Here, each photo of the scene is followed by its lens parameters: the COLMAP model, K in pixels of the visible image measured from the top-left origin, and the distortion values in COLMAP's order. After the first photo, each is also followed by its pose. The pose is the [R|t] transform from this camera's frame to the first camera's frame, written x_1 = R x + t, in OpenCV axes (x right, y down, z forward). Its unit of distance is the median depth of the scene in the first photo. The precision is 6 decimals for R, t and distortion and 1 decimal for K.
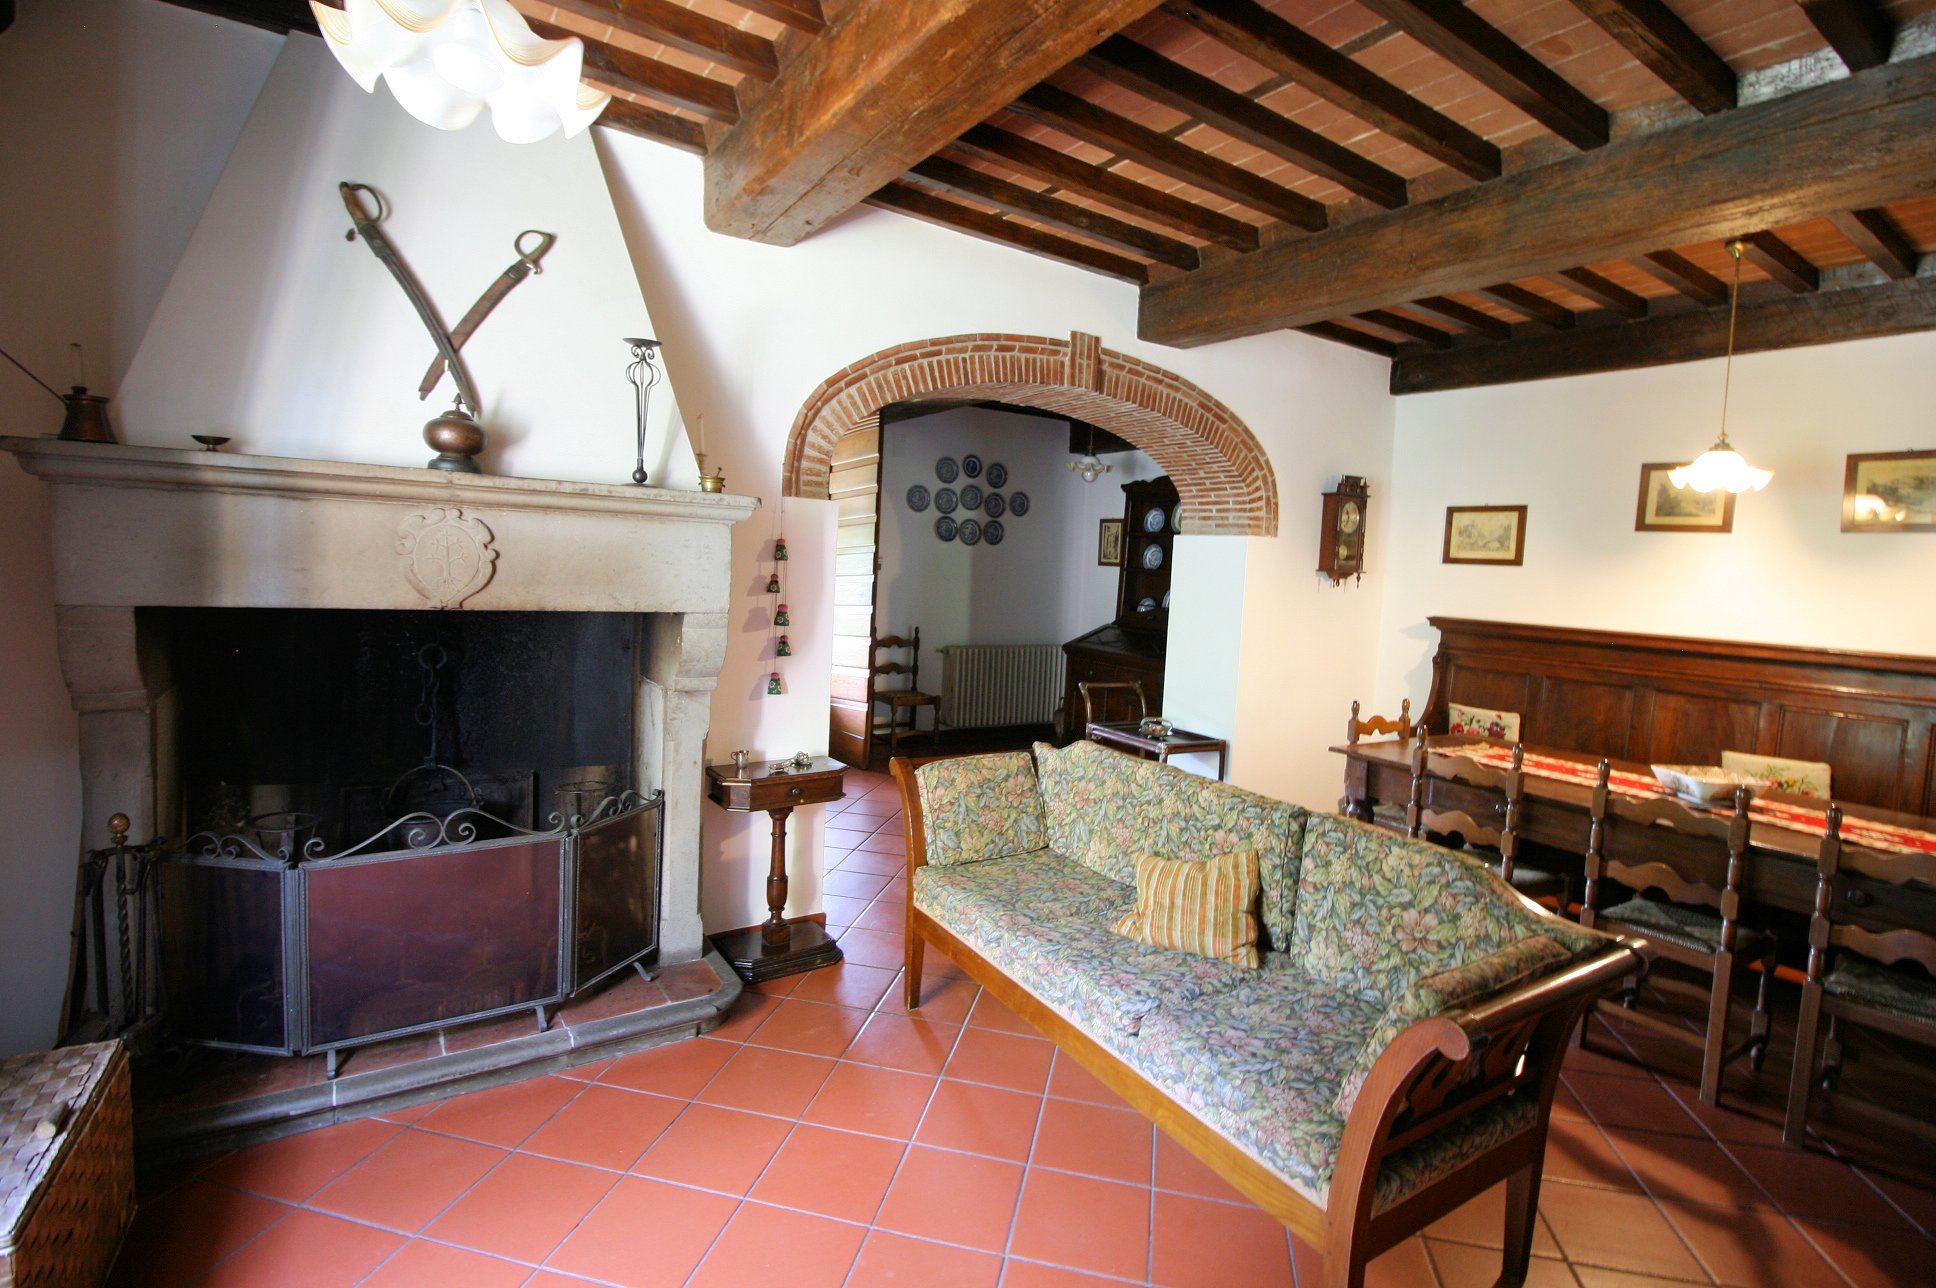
lens RADIAL K [[919.7, 0, 974.6], [0, 919.7, 623.9], [0, 0, 1]] dist [-0.003000, -0.000635]
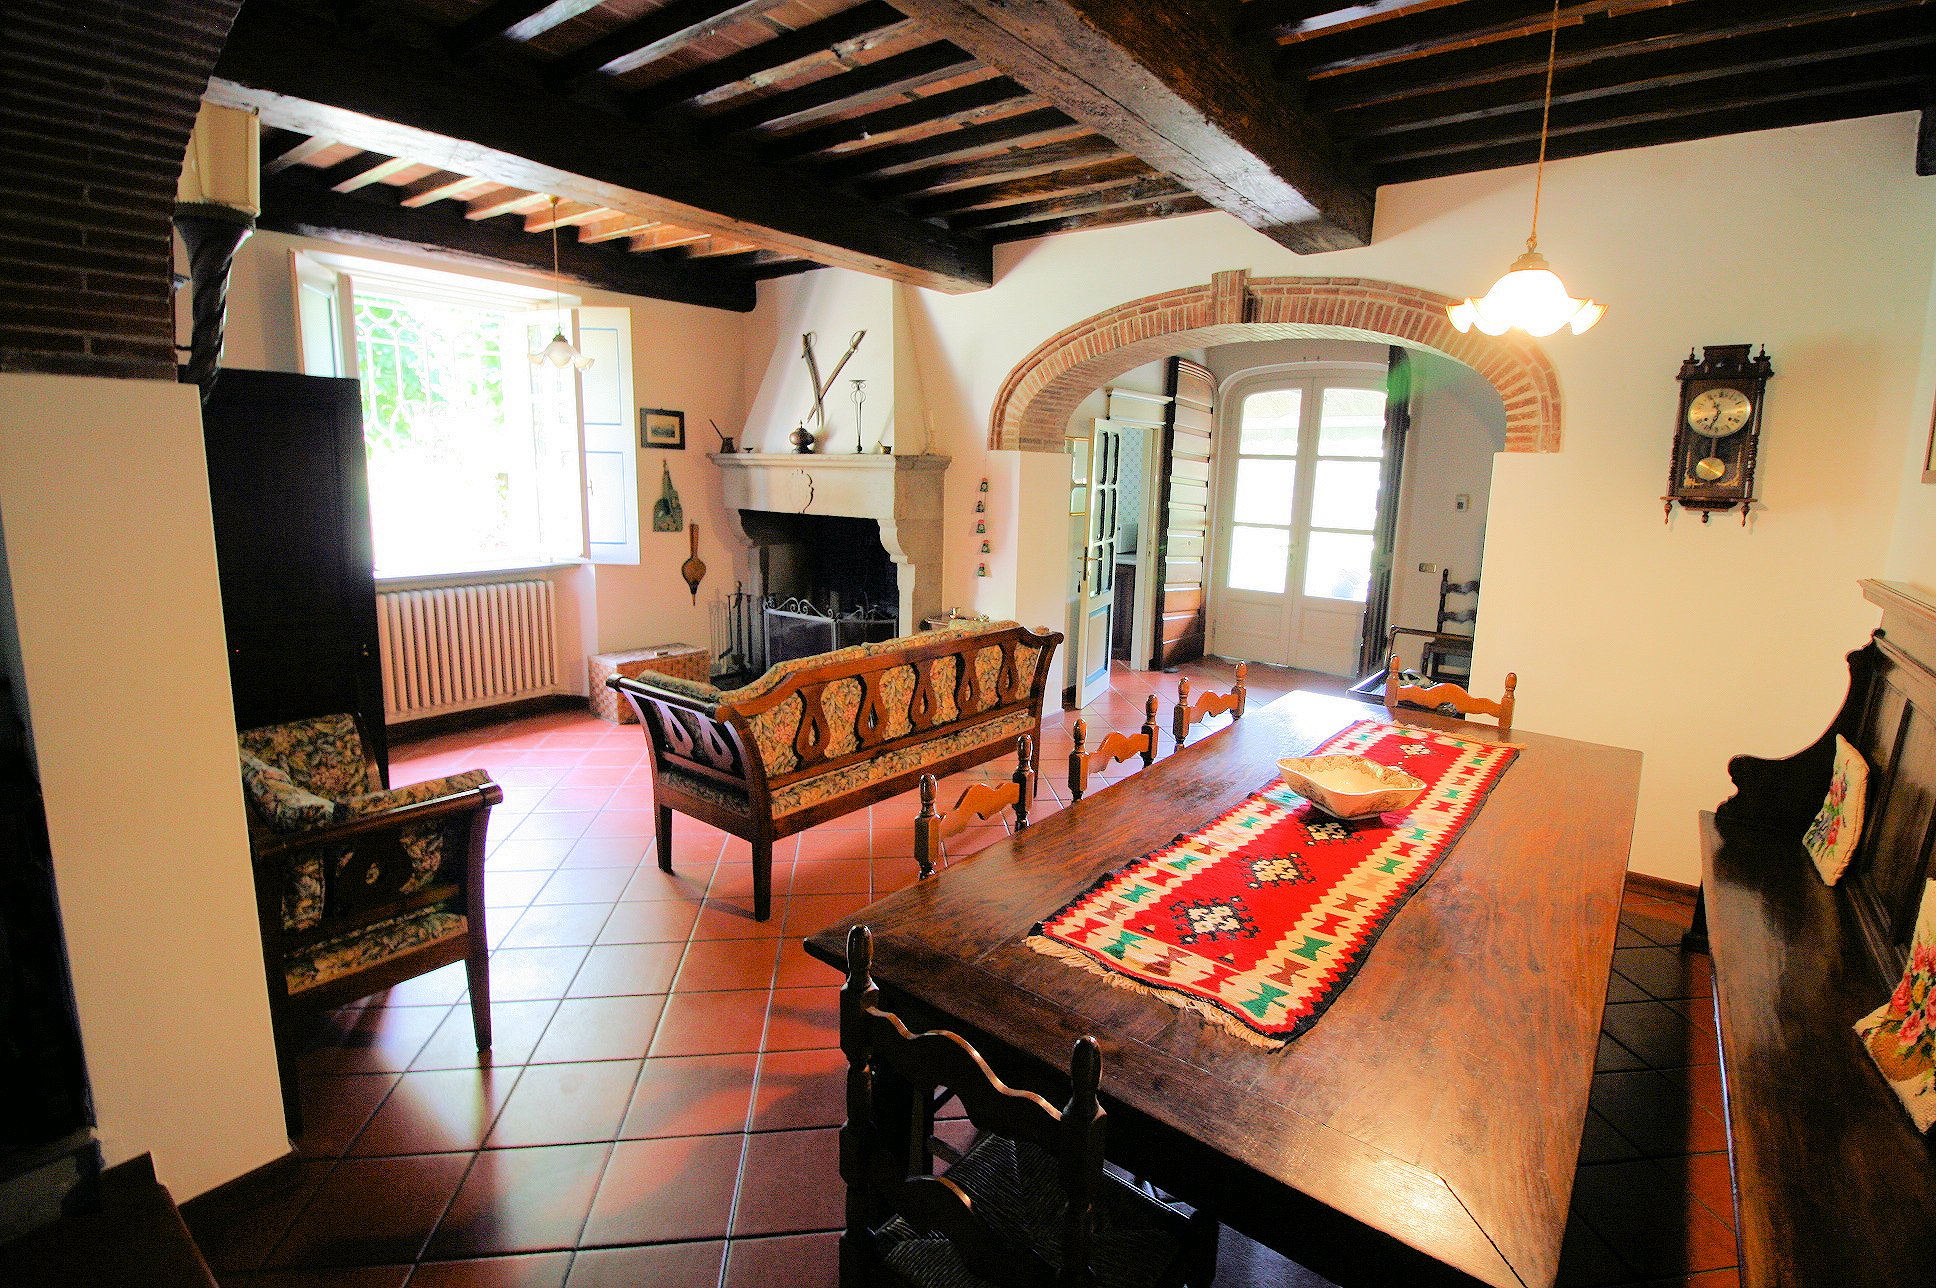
lens RADIAL K [[919.7, 0, 974.6], [0, 919.7, 623.9], [0, 0, 1]] dist [-0.003000, -0.000635]
pose [[0.309686, 0.113649, -0.944023, 1.211558], [-0.070343, 0.992849, 0.096451, 0.004445], [0.948233, 0.036536, 0.315466, 0.462236]]
